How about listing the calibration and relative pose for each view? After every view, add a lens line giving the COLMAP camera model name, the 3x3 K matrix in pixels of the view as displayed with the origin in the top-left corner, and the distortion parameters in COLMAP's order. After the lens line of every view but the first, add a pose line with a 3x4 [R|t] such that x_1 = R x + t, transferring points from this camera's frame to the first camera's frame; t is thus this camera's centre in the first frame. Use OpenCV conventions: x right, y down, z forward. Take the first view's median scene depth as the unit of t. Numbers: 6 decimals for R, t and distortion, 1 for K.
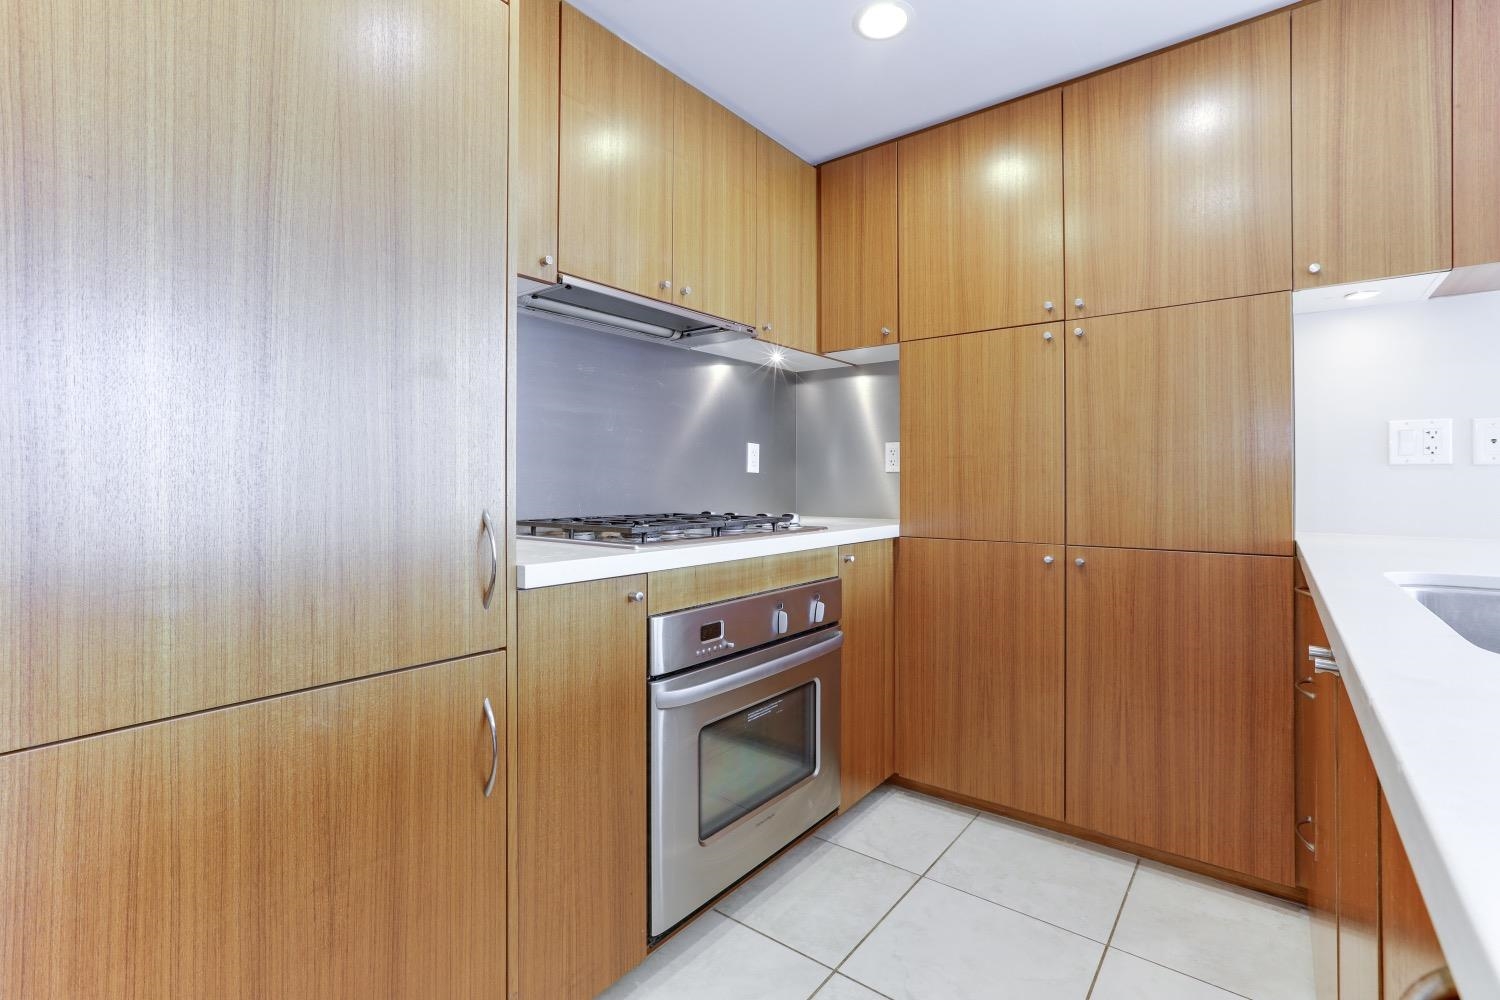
lens RADIAL K [[690.2, 0, 760.3], [0, 690.2, 475.8], [0, 0, 1]] dist [-0.044255, 0.030716]
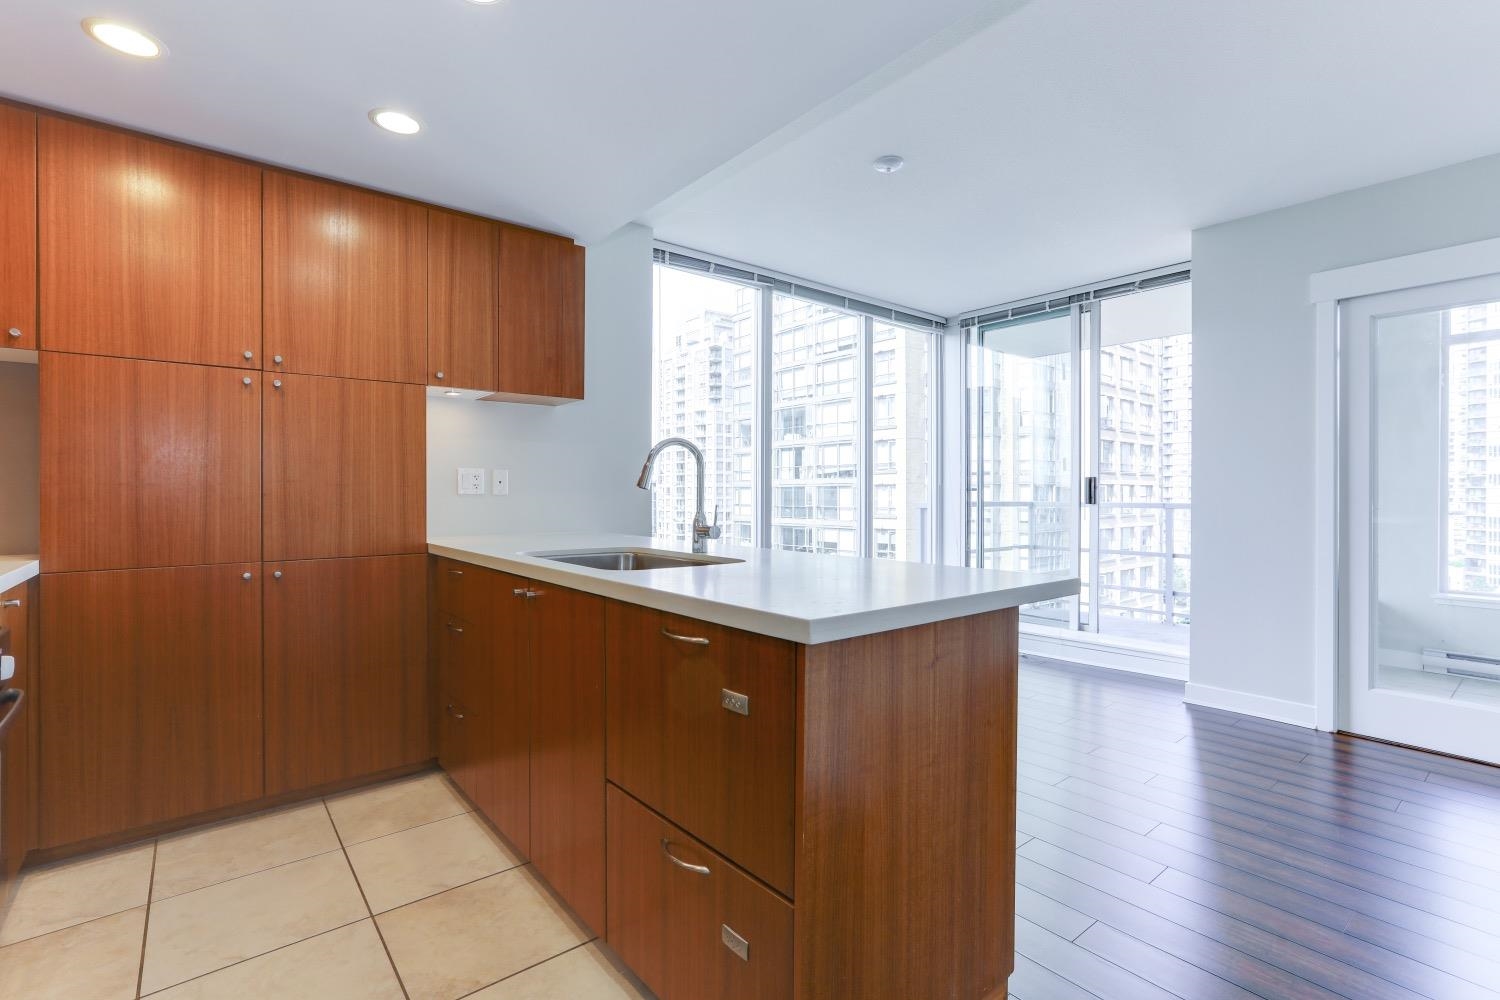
lens RADIAL K [[699.9, 0, 776.5], [0, 699.9, 492.8], [0, 0, 1]] dist [-0.045615, 0.023565]
pose [[0.194227, -0.001350, 0.980956, -0.548007], [-0.008197, 0.999962, 0.002999, -0.028918], [-0.980922, -0.008623, 0.194208, -0.097402]]
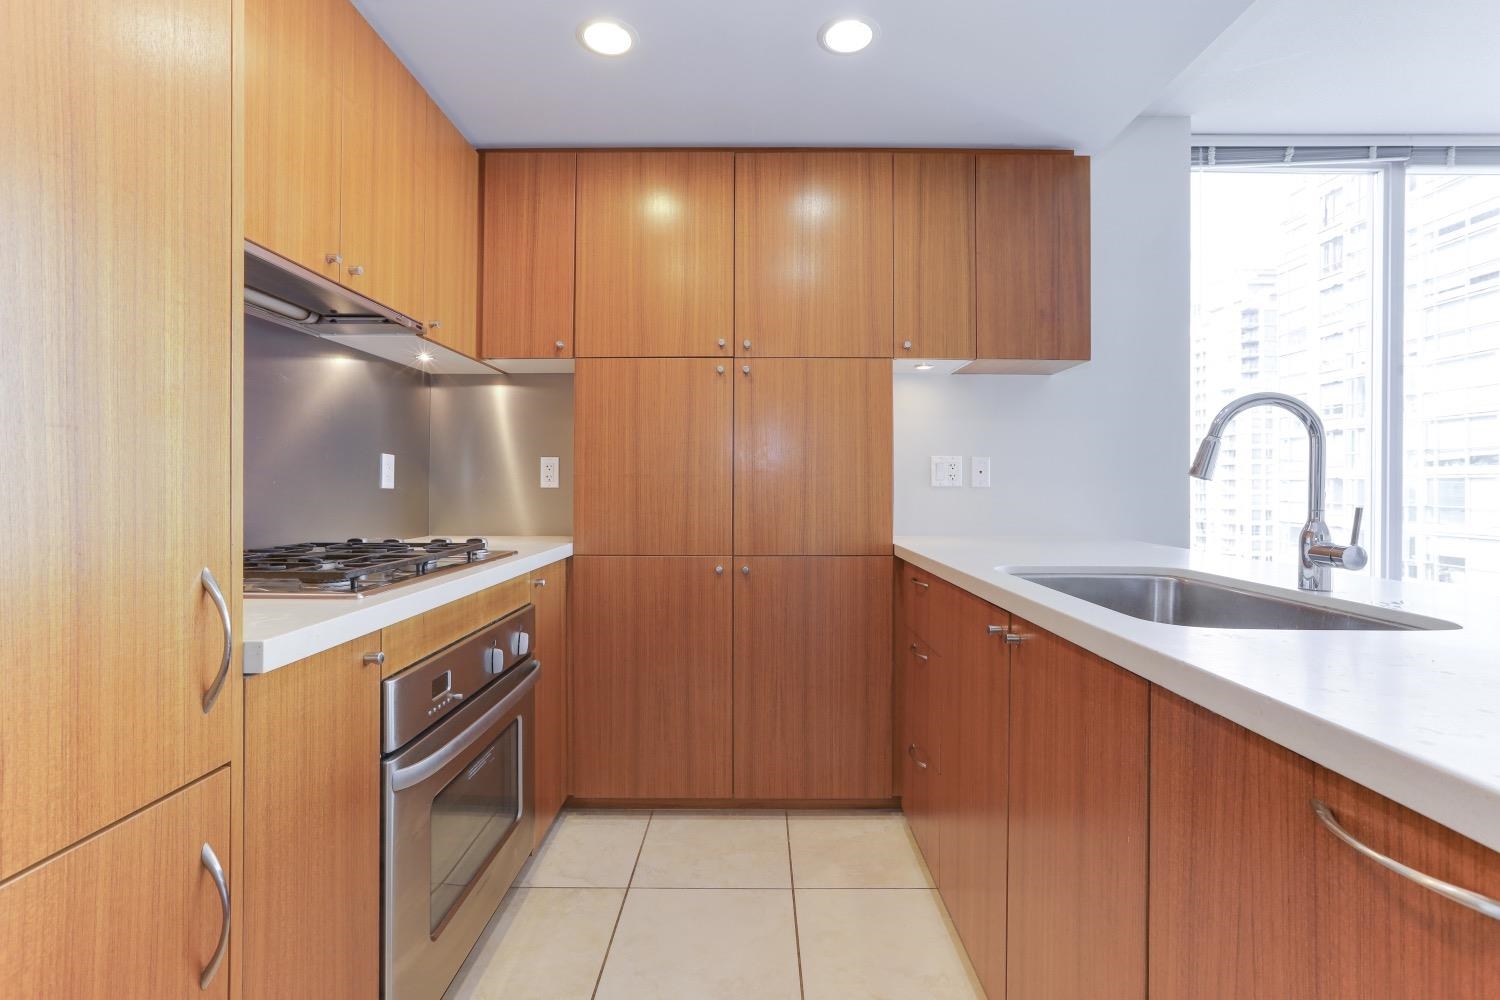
lens RADIAL K [[687.8, 0, 749.5], [0, 687.8, 483.2], [0, 0, 1]] dist [-0.033235, 0.020753]
pose [[0.793013, 0.002683, 0.609199, -0.231686], [-0.007741, 0.999954, 0.005672, -0.026239], [-0.609156, -0.009214, 0.792997, 0.079499]]
